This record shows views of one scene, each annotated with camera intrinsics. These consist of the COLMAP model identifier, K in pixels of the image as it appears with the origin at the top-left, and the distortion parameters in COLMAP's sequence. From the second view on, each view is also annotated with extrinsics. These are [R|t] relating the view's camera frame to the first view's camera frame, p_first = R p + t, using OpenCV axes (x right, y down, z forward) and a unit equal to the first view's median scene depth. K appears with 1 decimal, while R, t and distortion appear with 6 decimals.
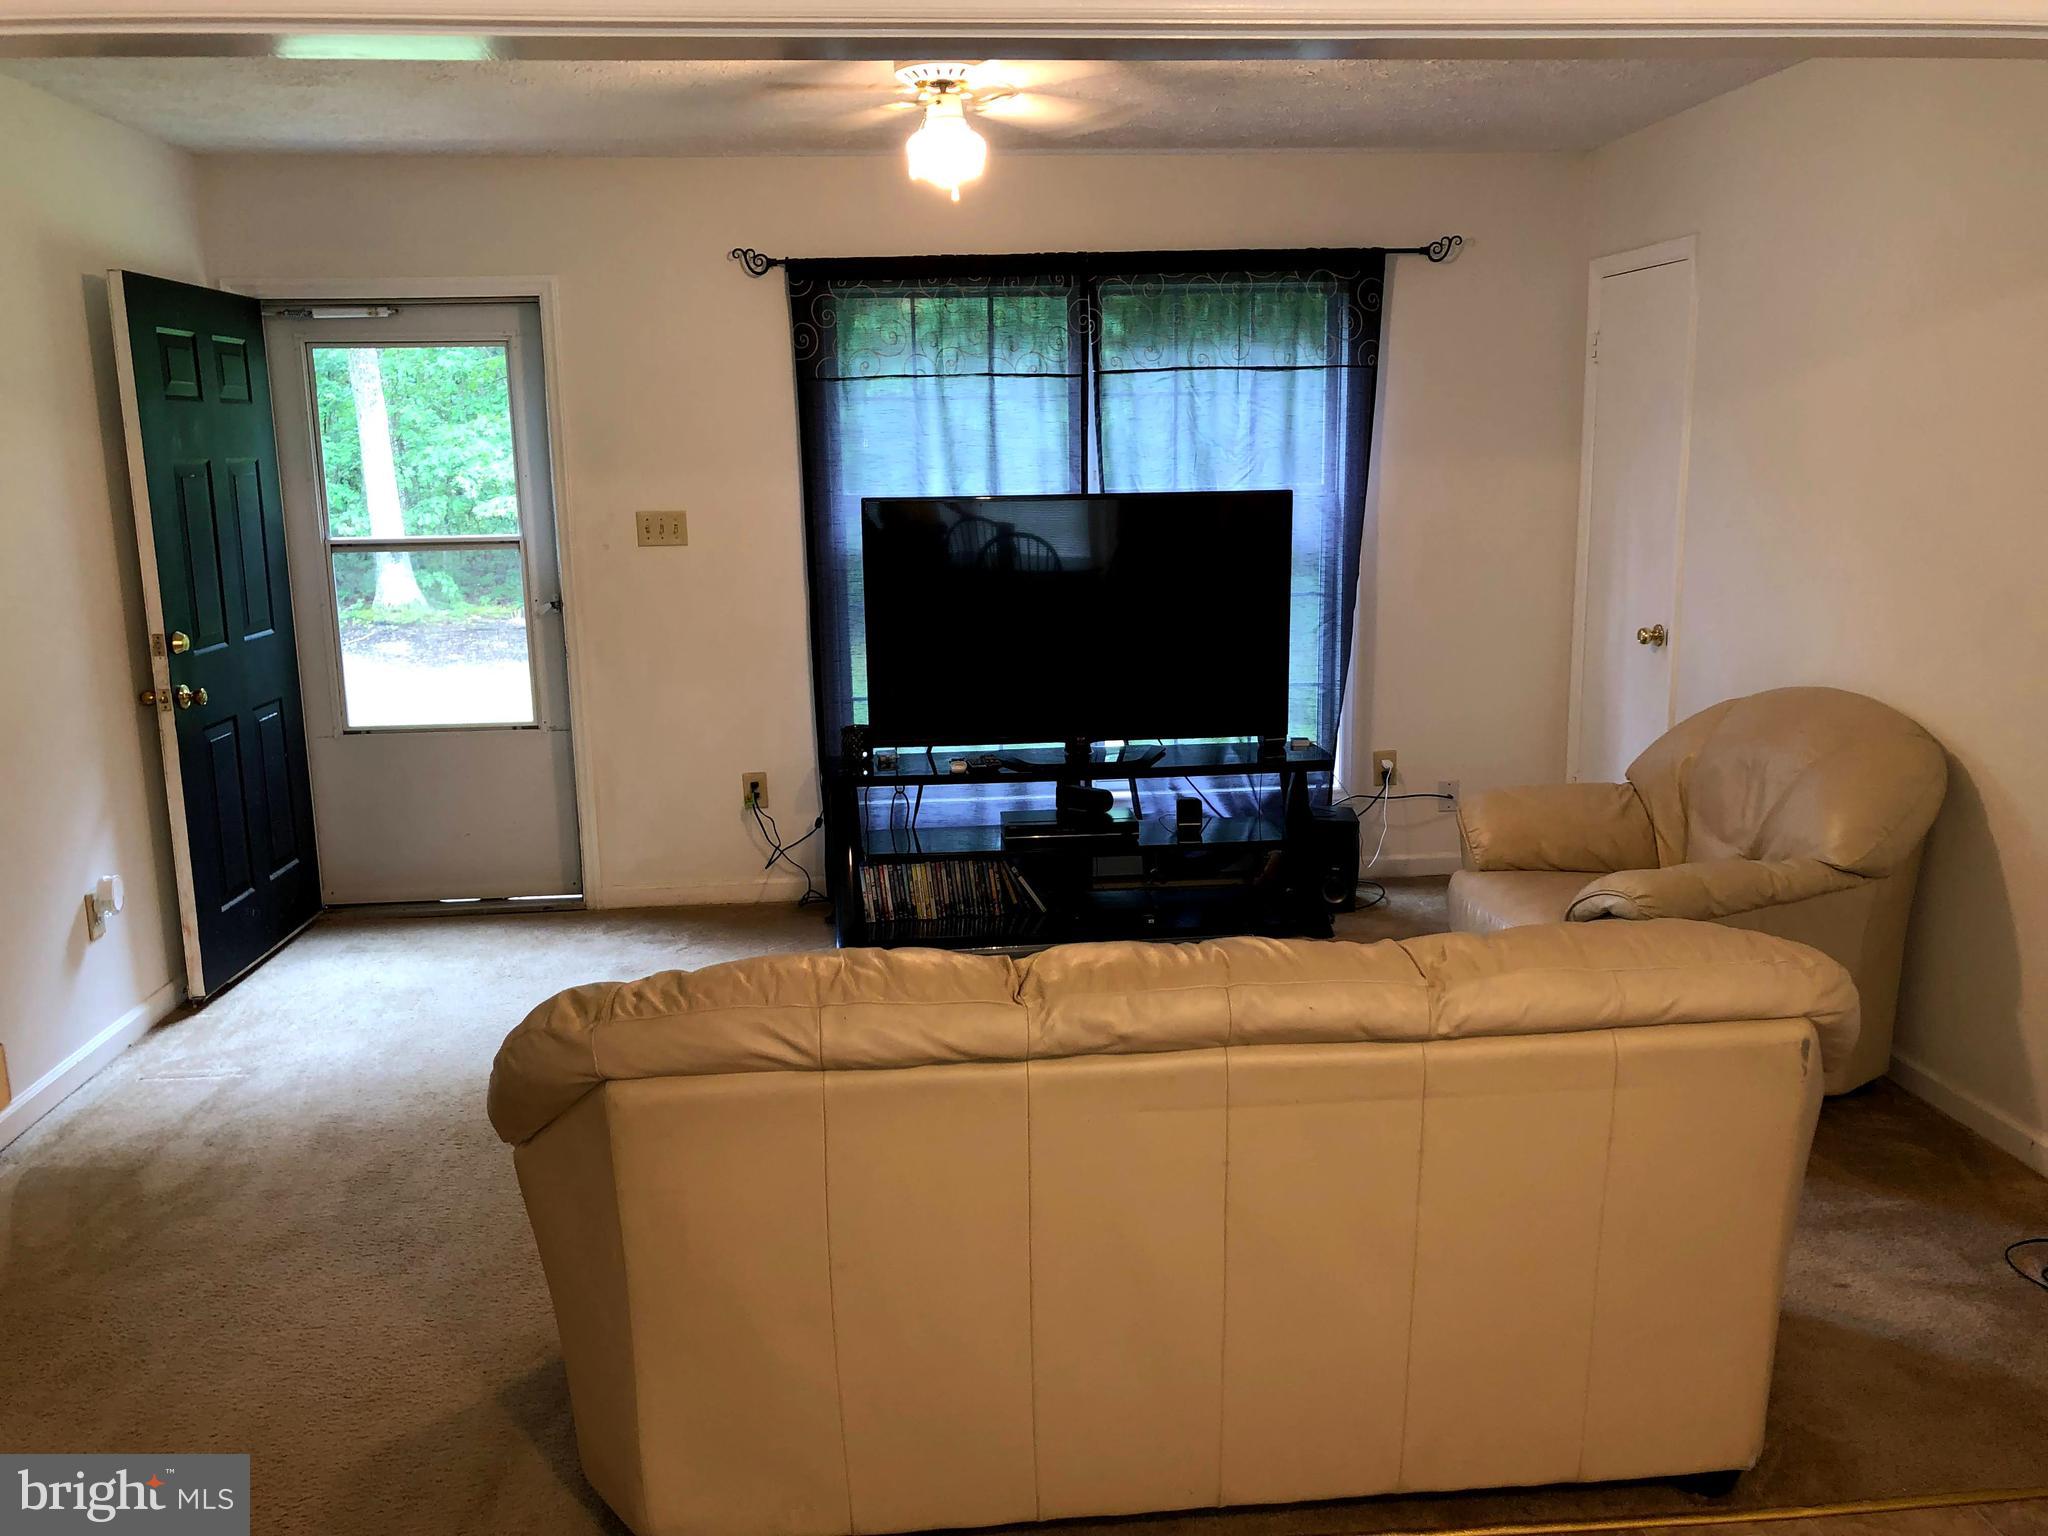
lens RADIAL K [[1691.6, 0, 1024.0], [0, 1691.6, 768.0], [0, 0, 1]] dist [0.085418, -0.245497]
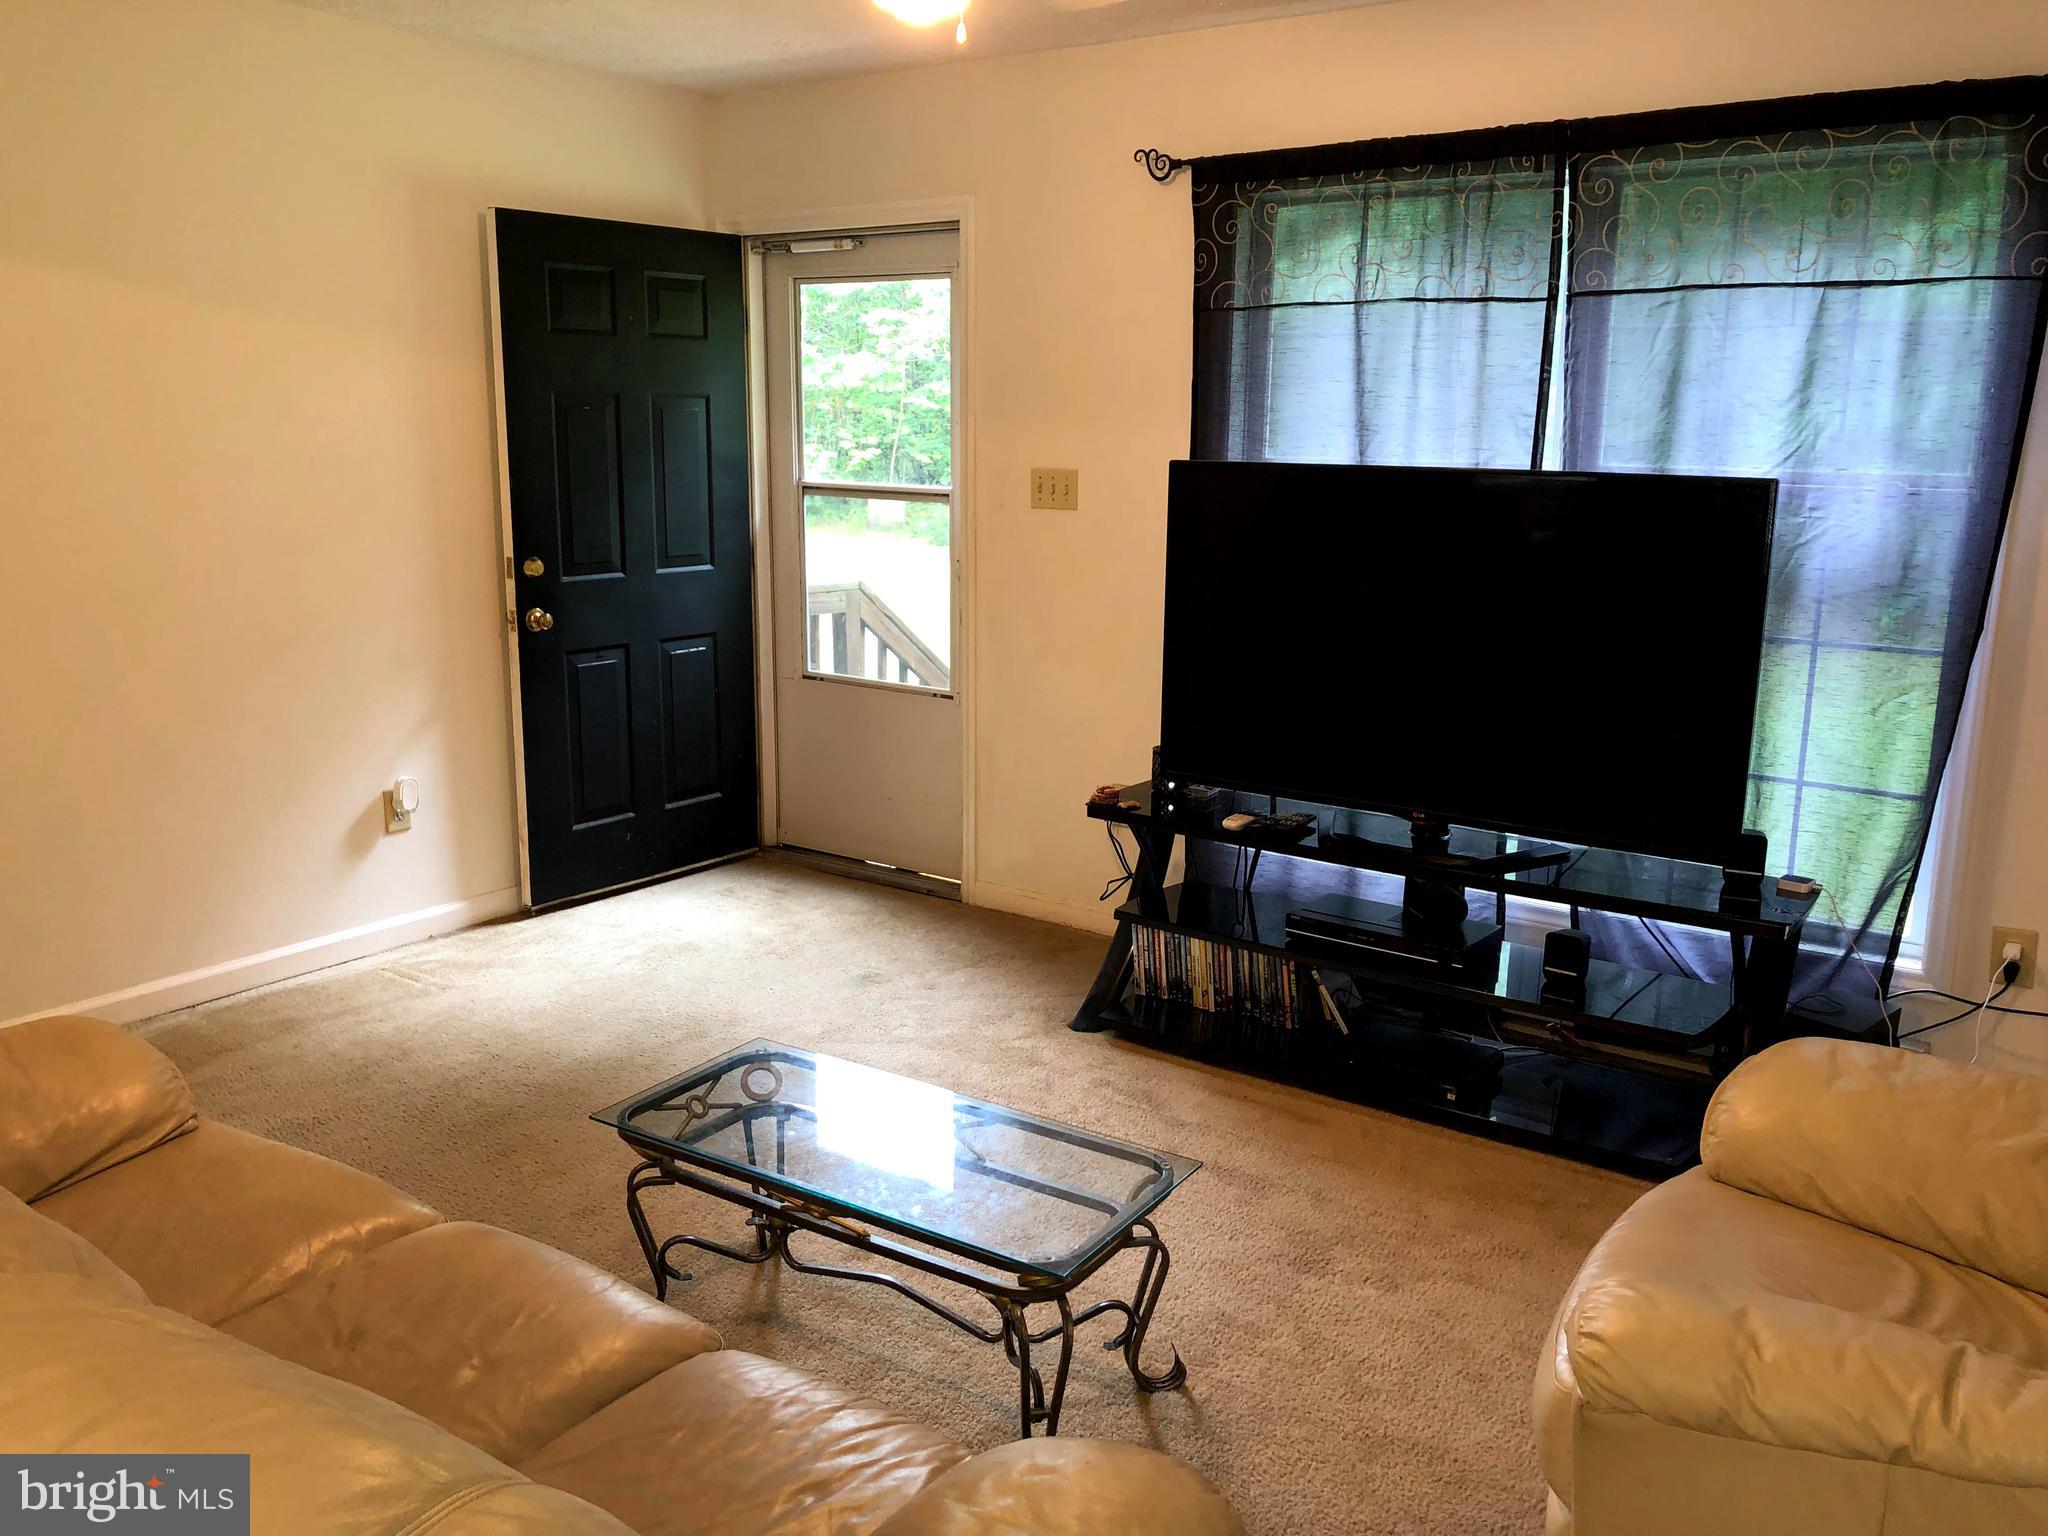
lens RADIAL K [[1691.6, 0, 1024.0], [0, 1691.6, 768.0], [0, 0, 1]] dist [0.085418, -0.245497]
pose [[0.747628, 0.162670, -0.643887, 0.361894], [-0.146582, 0.986046, 0.078913, -0.068533], [0.647739, 0.035385, 0.761040, 0.350478]]
